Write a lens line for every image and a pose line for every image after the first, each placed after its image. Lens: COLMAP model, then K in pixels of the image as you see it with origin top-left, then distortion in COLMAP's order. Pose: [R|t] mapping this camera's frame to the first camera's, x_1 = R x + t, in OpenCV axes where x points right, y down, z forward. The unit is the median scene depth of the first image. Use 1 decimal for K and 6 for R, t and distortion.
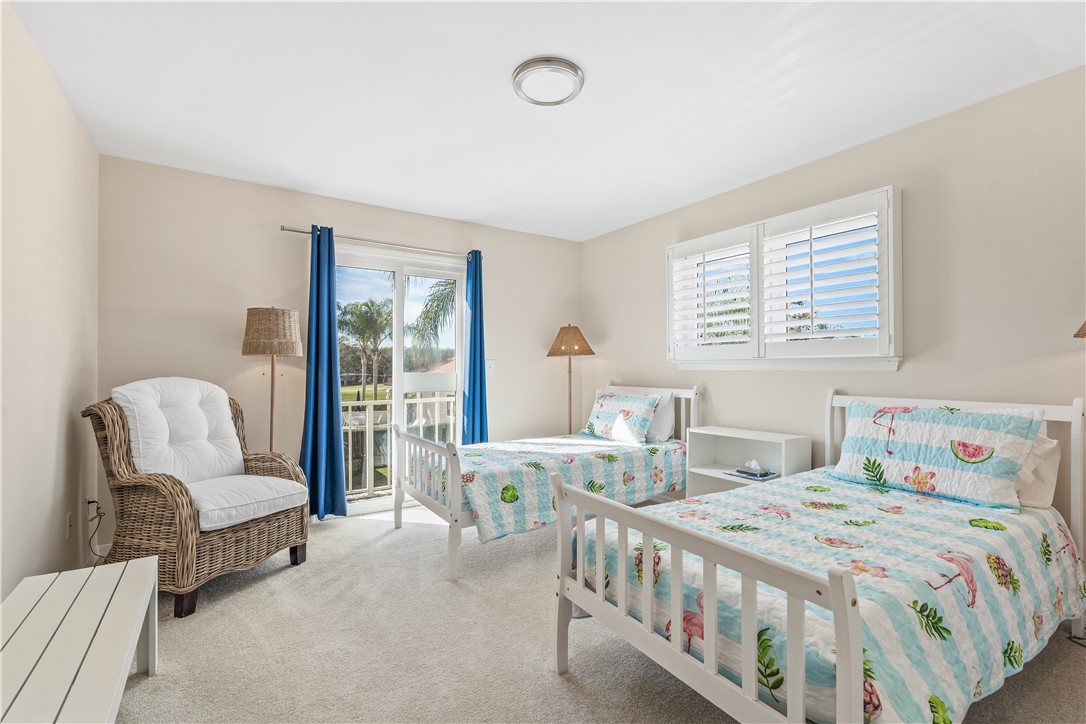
lens RADIAL K [[489.9, 0, 543.0], [0, 489.9, 362.0], [0, 0, 1]] dist [-0.000674, -0.000078]
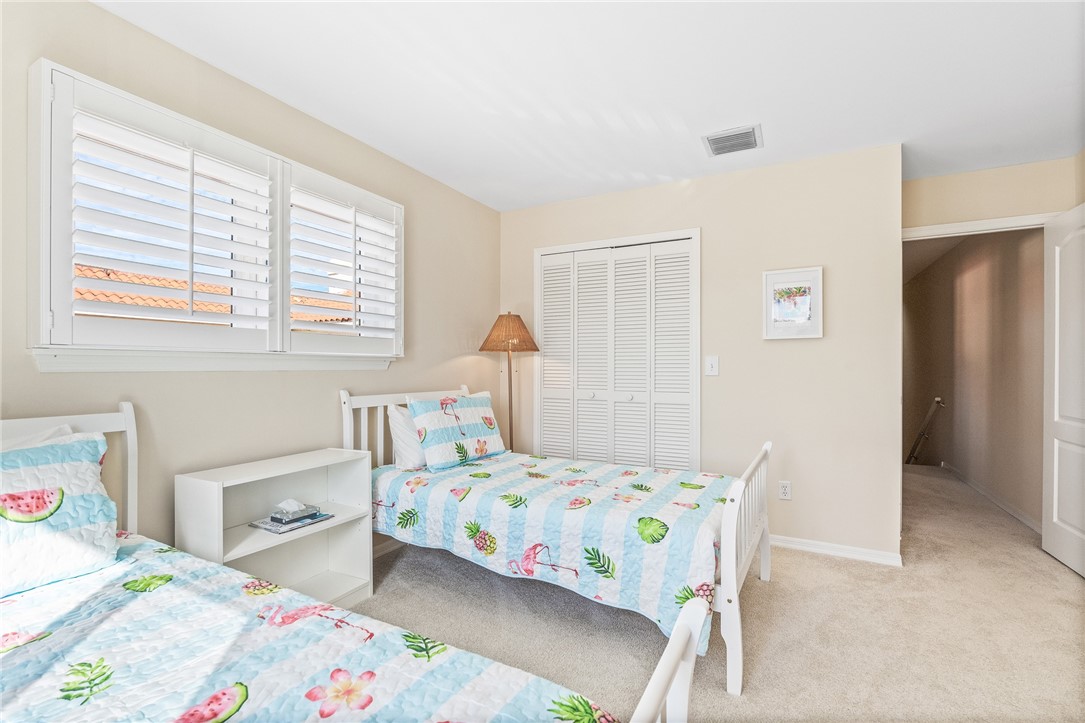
lens RADIAL K [[489.4, 0, 542.5], [0, 489.4, 361.5], [0, 0, 1]] dist [-0.000674, -0.000078]
pose [[-0.477269, -0.000120, 0.878757, -0.482865], [-0.023356, 0.999648, -0.012549, 0.005869], [-0.878447, -0.026513, -0.477104, 1.363165]]
